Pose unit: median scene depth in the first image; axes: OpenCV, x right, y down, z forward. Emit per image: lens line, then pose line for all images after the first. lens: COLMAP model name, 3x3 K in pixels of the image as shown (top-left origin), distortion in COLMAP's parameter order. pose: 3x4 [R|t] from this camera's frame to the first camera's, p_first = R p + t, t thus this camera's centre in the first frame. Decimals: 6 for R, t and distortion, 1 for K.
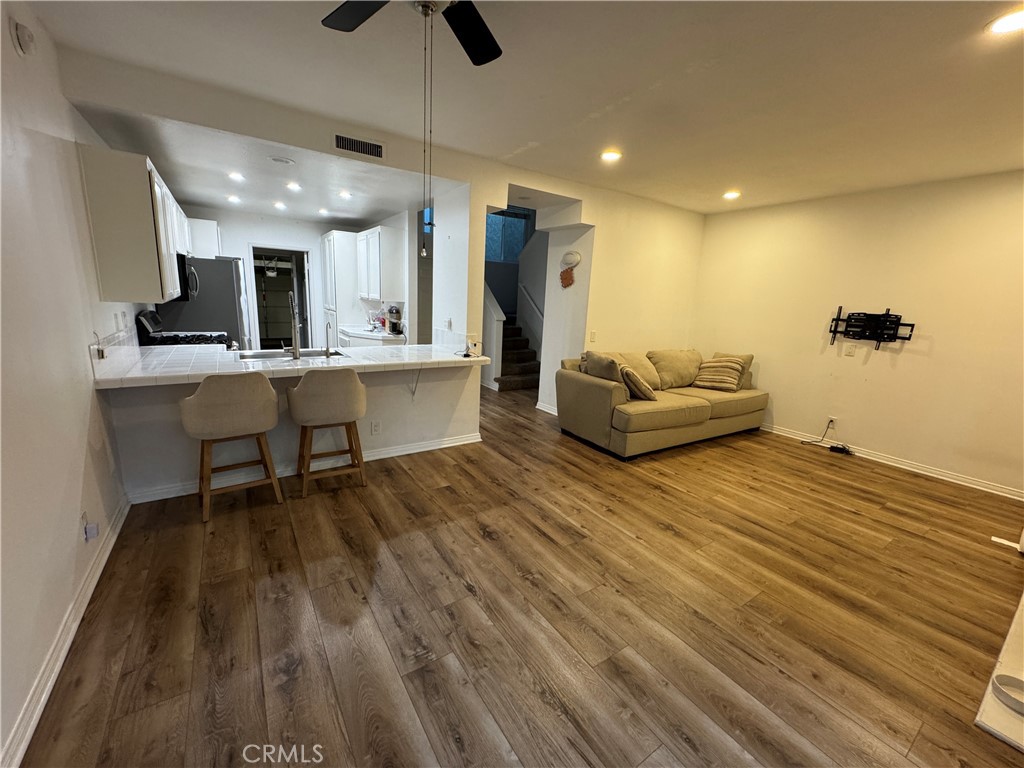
lens RADIAL K [[411.3, 0, 511.5], [0, 411.3, 382.7], [0, 0, 1]] dist [-0.001626, -0.000177]
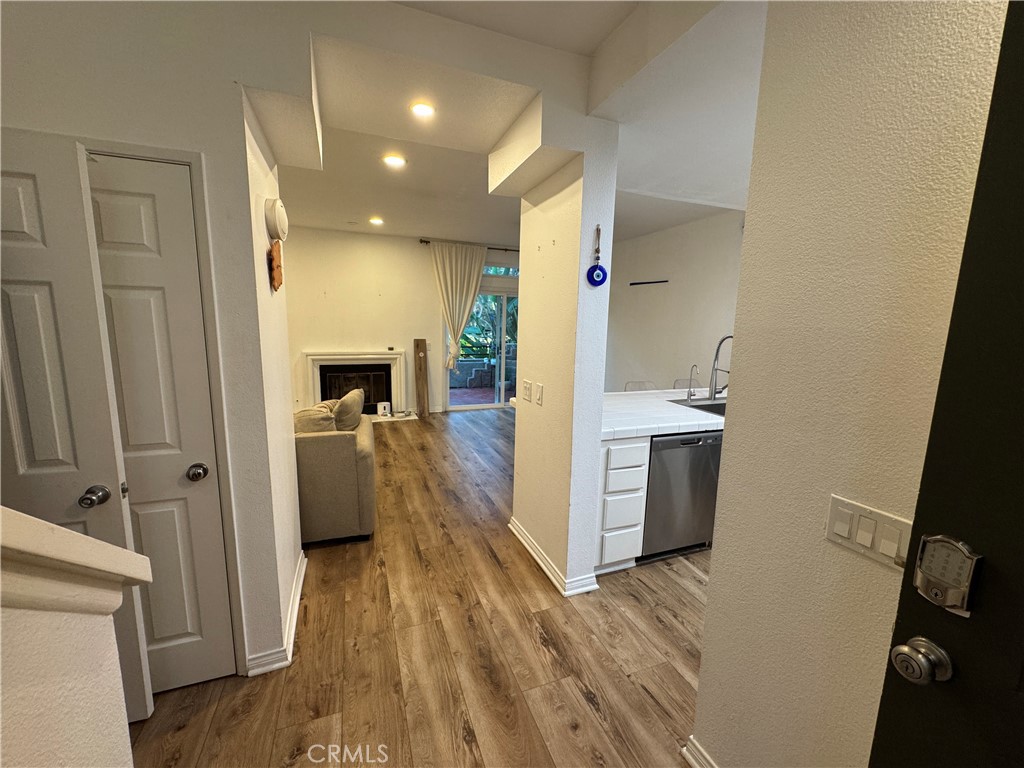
lens RADIAL K [[411.3, 0, 509.8], [0, 411.3, 384.6], [0, 0, 1]] dist [-0.001626, -0.000177]
pose [[-0.971837, -0.105127, 0.210905, -0.259947], [-0.022812, 0.932744, 0.359817, -0.448495], [-0.234546, 0.344873, -0.908873, 2.044867]]
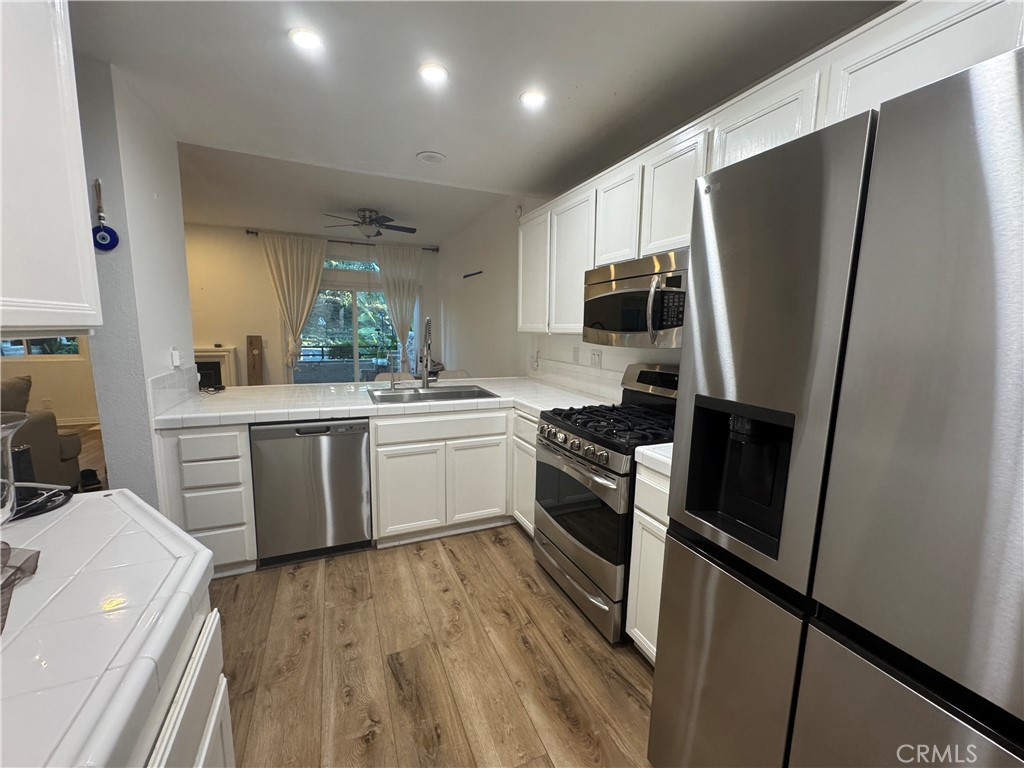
lens RADIAL K [[411.3, 0, 509.6], [0, 411.3, 384.5], [0, 0, 1]] dist [-0.001626, -0.000177]
pose [[-0.981223, -0.090756, 0.170188, -0.880558], [-0.026632, 0.937677, 0.346485, -0.402100], [-0.191027, 0.335447, -0.922488, 1.853029]]
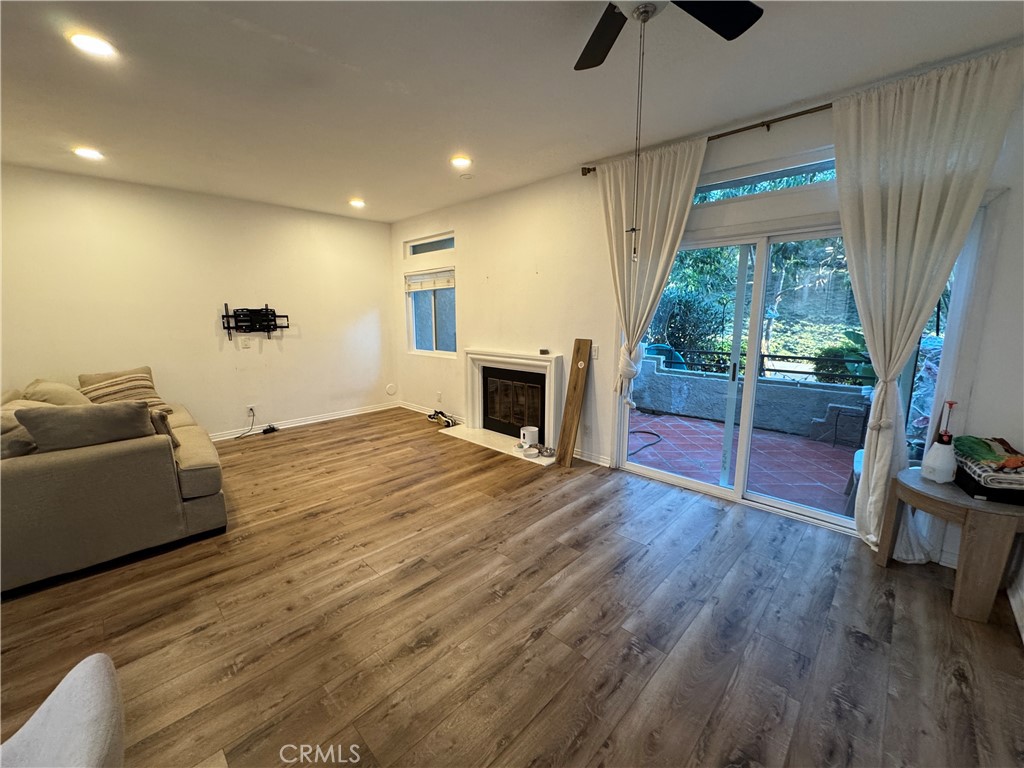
lens RADIAL K [[411.3, 0, 509.0], [0, 411.3, 382.8], [0, 0, 1]] dist [-0.001626, -0.000177]
pose [[-0.200296, -0.213746, 0.956135, -0.529658], [0.198496, 0.946819, 0.253245, -0.157581], [-0.959417, 0.240513, -0.147216, 0.690079]]
